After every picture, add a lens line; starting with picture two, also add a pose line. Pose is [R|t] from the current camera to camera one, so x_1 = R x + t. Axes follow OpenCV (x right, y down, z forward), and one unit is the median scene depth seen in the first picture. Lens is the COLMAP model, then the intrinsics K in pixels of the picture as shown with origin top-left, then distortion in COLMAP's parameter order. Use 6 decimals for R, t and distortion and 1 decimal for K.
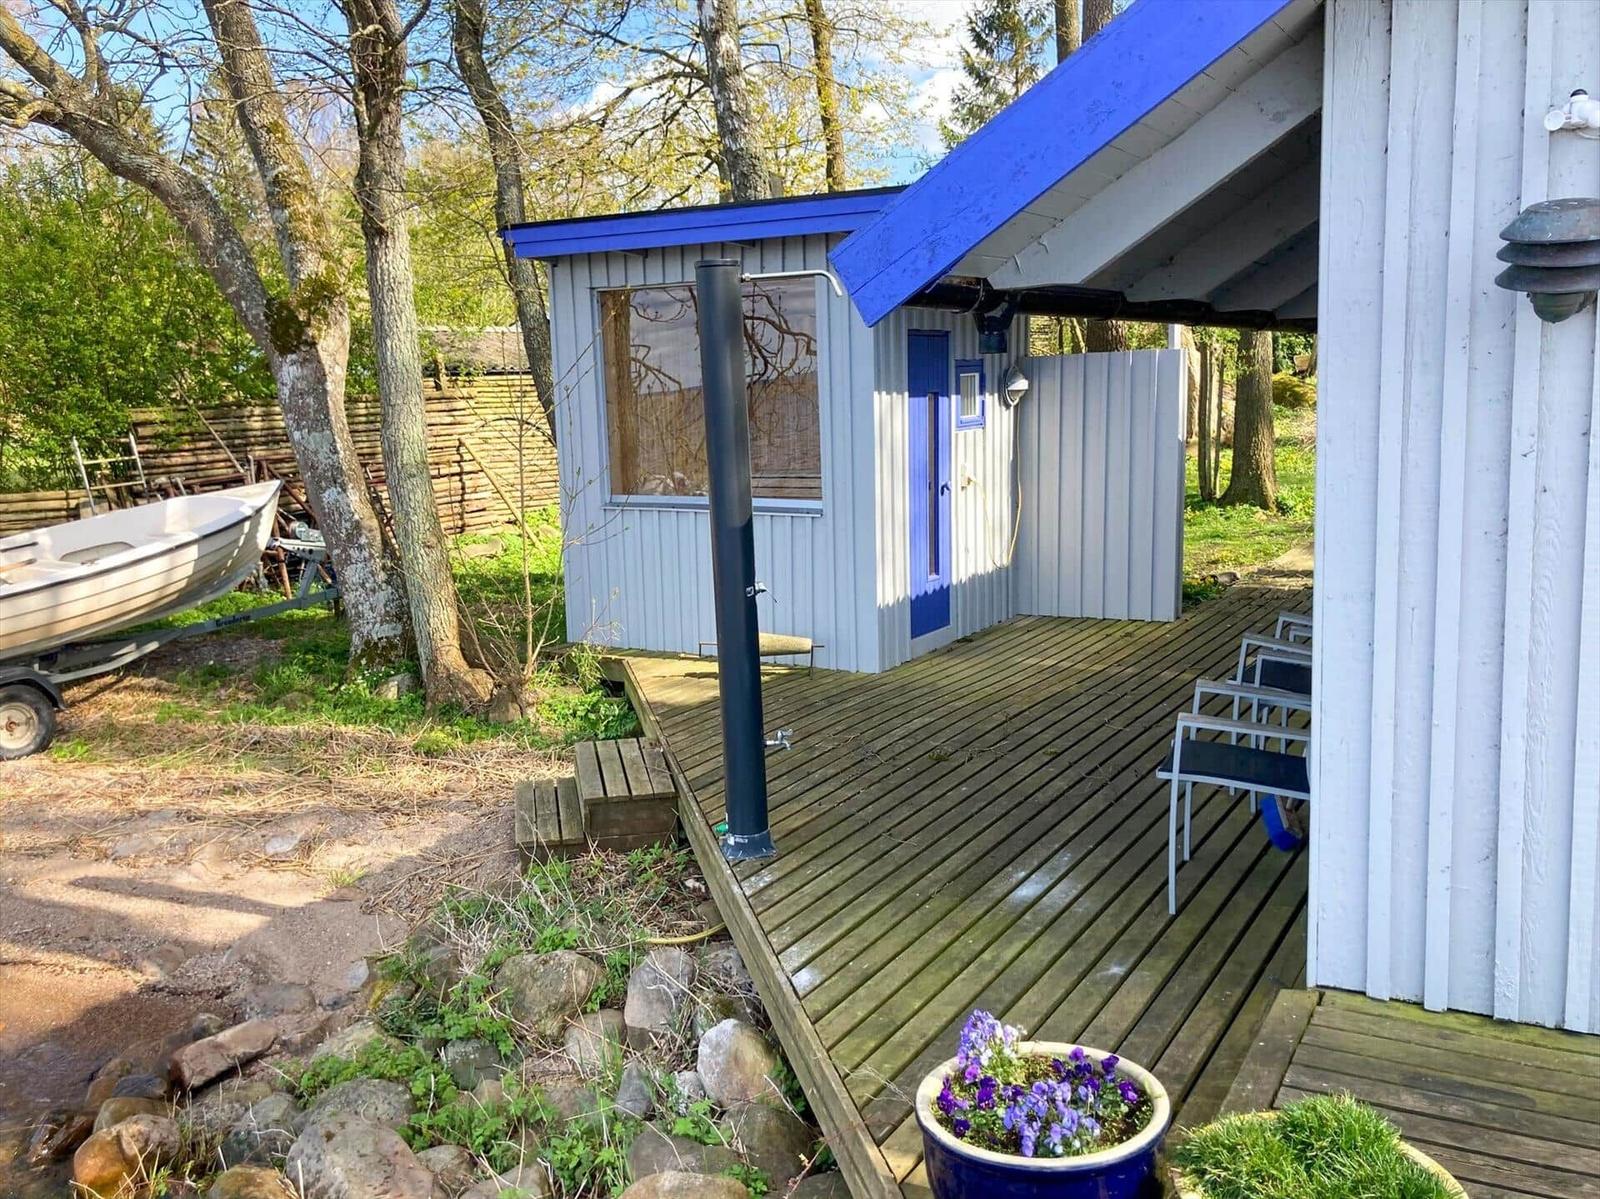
lens RADIAL K [[1408.2, 0, 799.4], [0, 1408.2, 596.2], [0, 0, 1]] dist [0.044234, -0.007496]
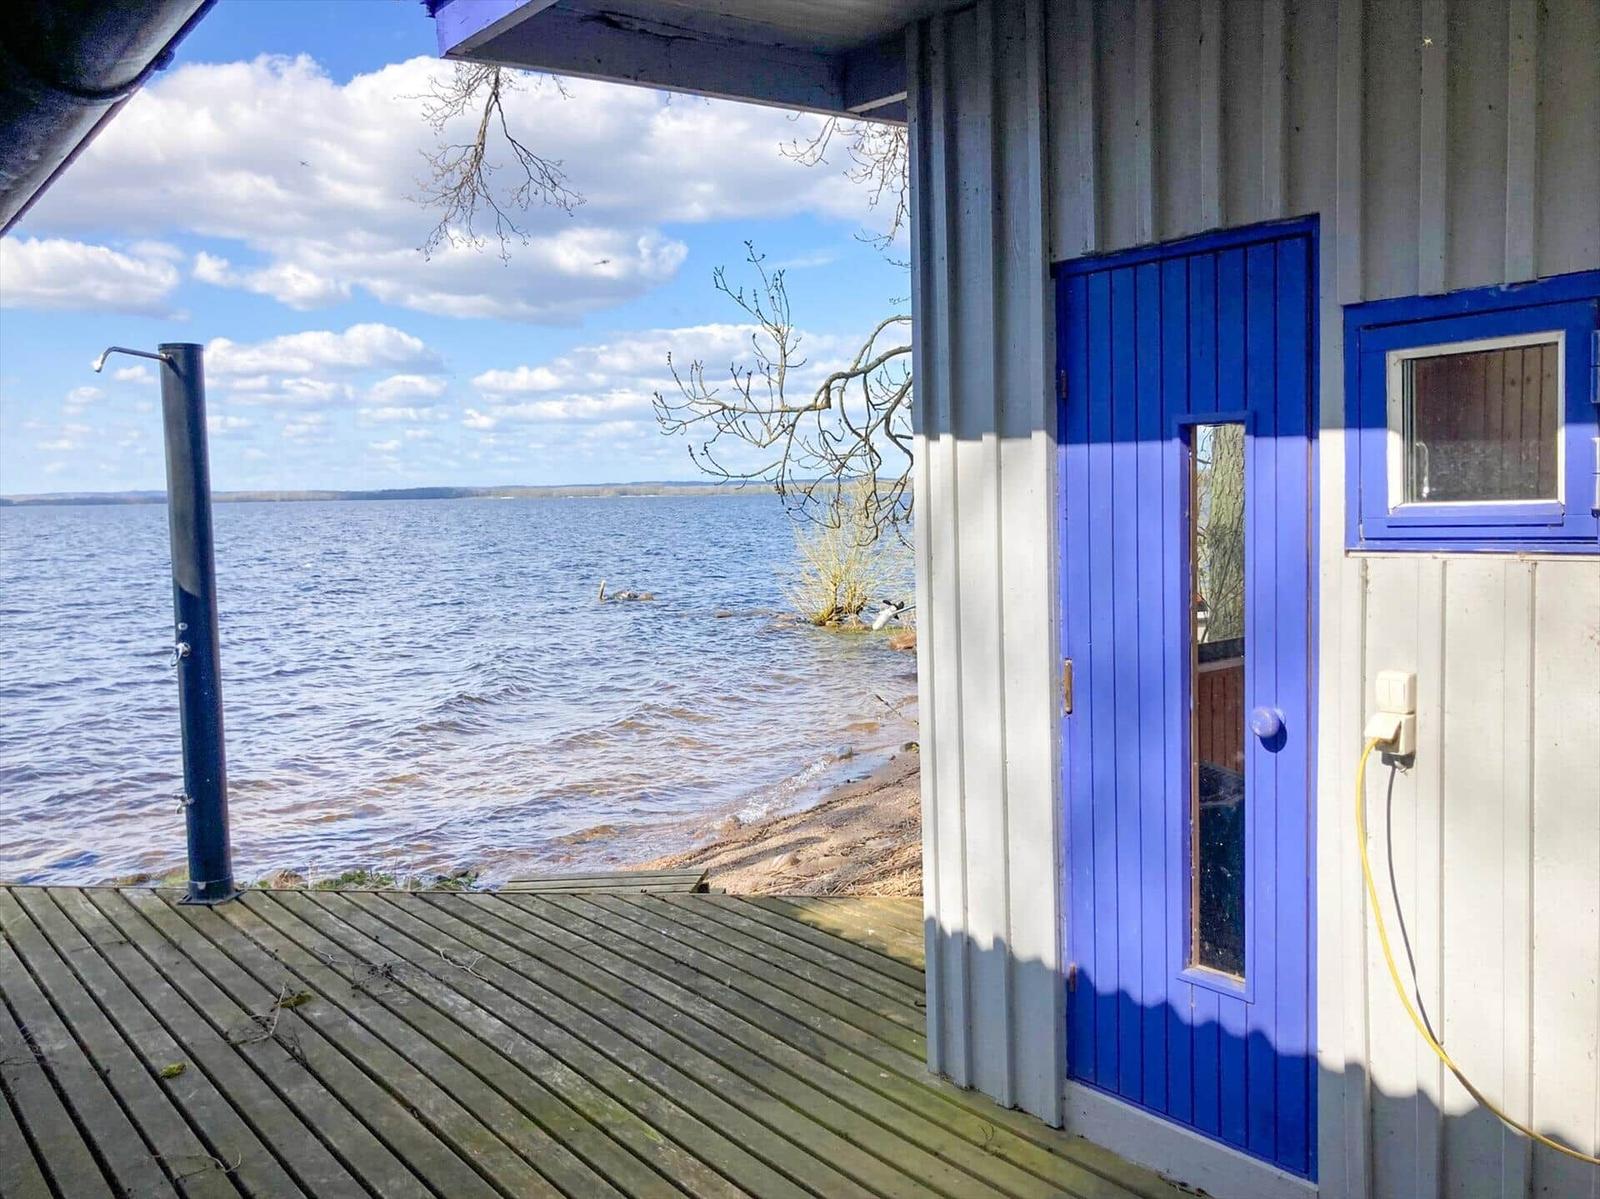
lens RADIAL K [[1408.2, 0, 799.4], [0, 1408.2, 596.2], [0, 0, 1]] dist [0.044234, -0.007496]
pose [[-0.396089, 0.114164, -0.911087, 0.423446], [-0.084988, 0.983423, 0.160176, -0.146214], [0.914270, 0.140875, -0.379821, 1.016437]]
